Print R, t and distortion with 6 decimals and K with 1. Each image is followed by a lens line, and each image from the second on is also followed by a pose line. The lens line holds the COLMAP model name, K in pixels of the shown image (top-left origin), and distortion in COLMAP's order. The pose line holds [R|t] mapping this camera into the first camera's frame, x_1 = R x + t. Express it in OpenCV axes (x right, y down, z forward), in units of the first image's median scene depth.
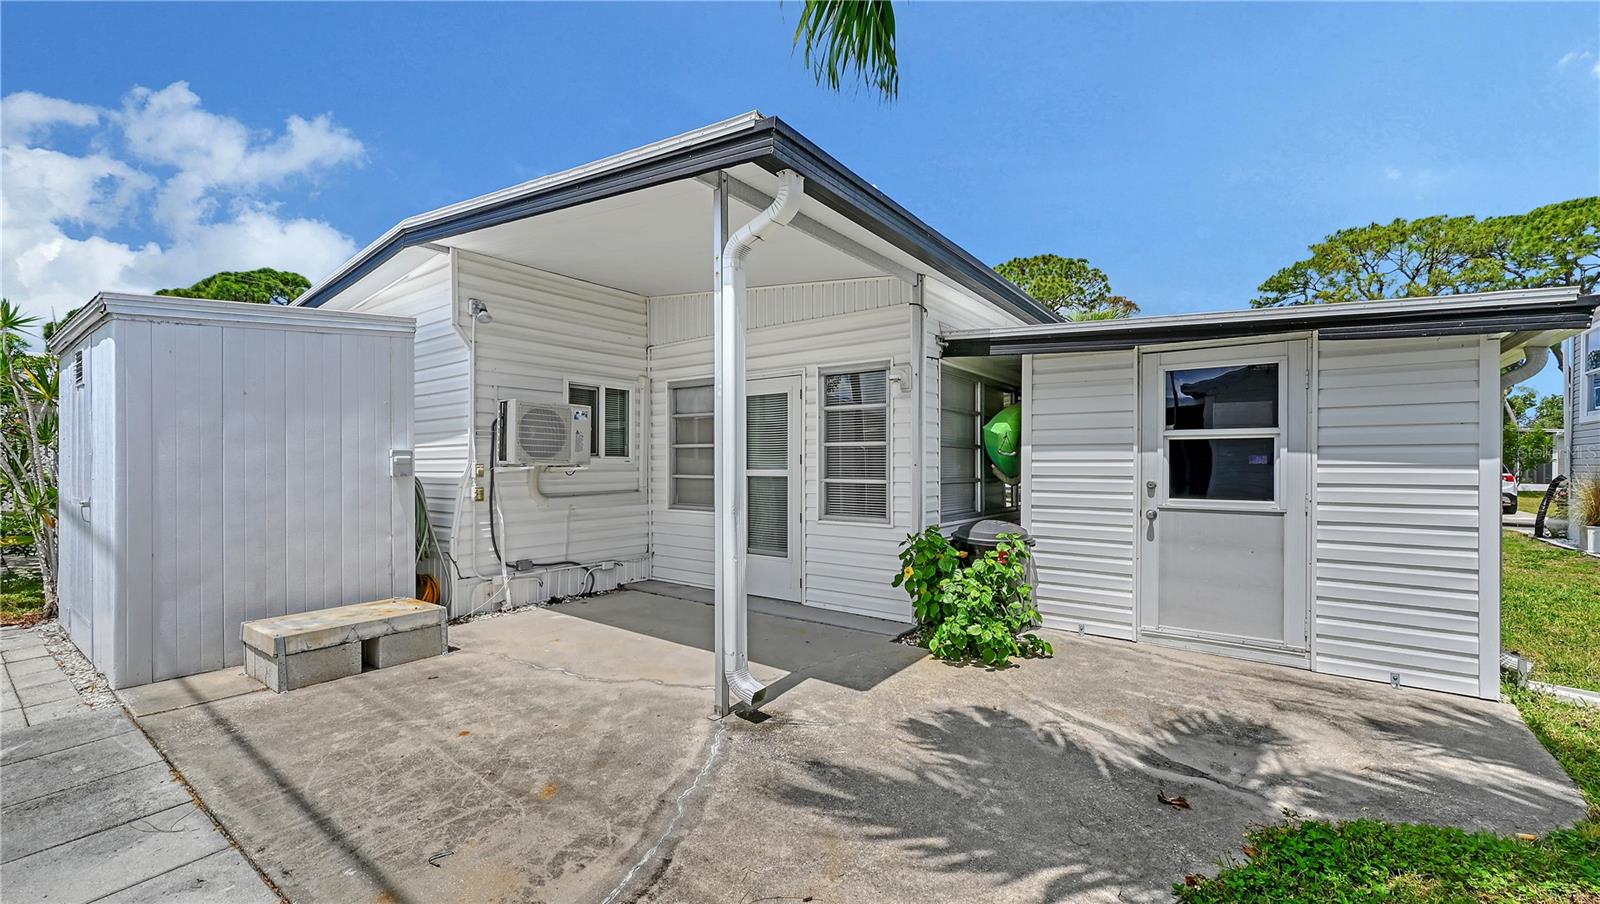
lens RADIAL K [[647.0, 0, 796.5], [0, 647.0, 467.1], [0, 0, 1]] dist [-0.001610, 0.000772]
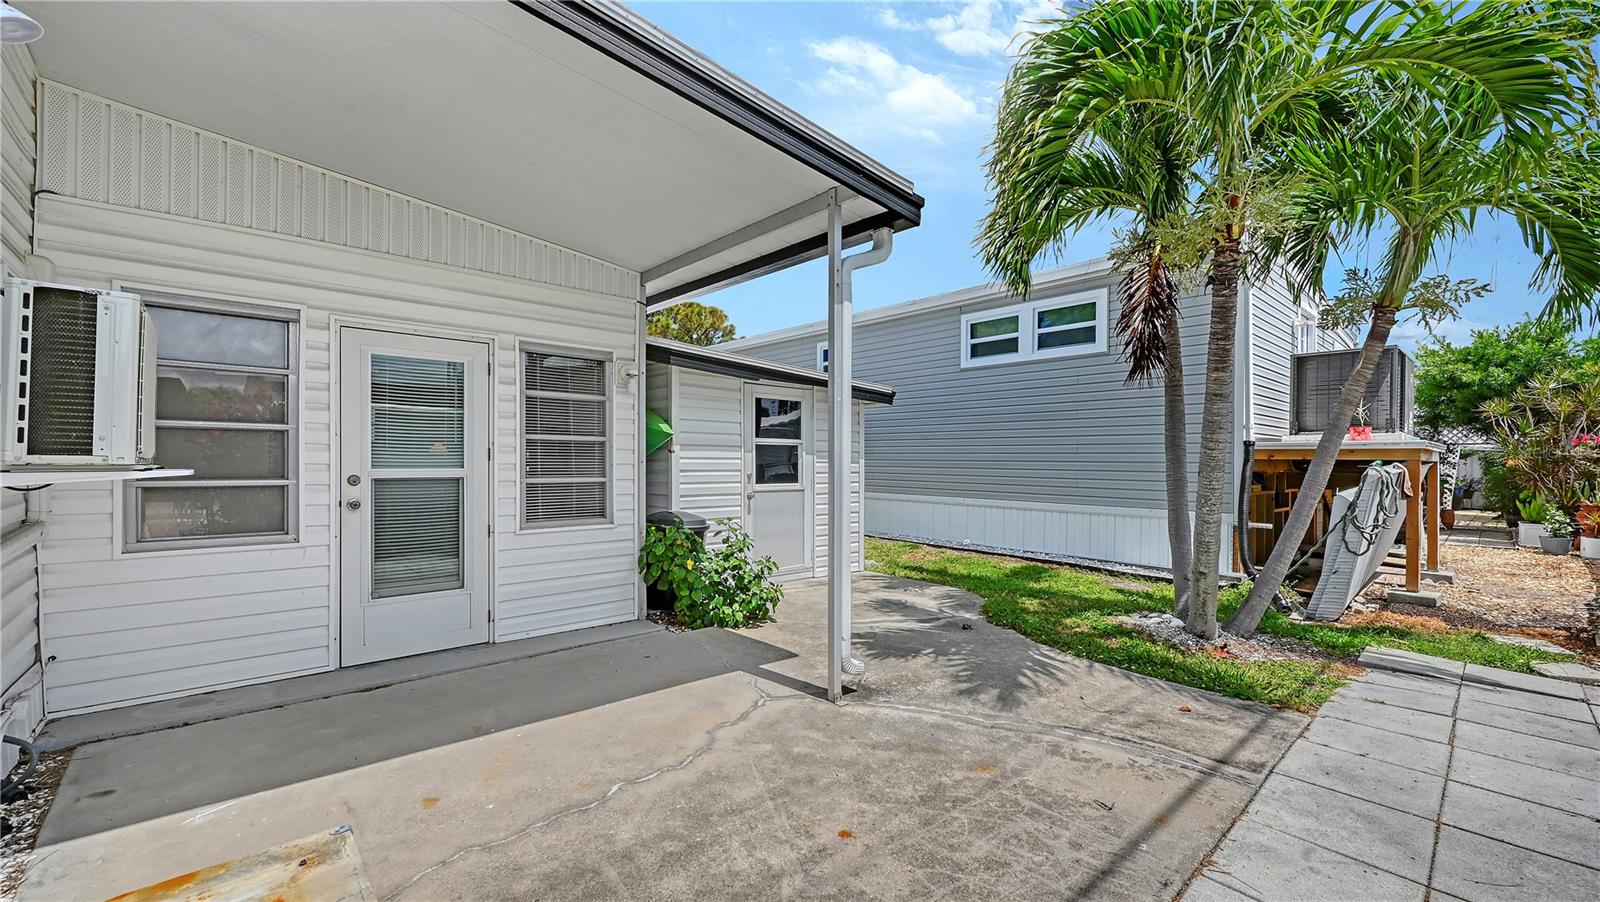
lens RADIAL K [[647.0, 0, 805.7], [0, 647.0, 456.0], [0, 0, 1]] dist [-0.001610, 0.000772]
pose [[0.184069, 0.002851, 0.982909, -1.022429], [-0.006726, 0.999976, -0.001641, -0.017056], [-0.982890, -0.006309, 0.184084, 0.743535]]
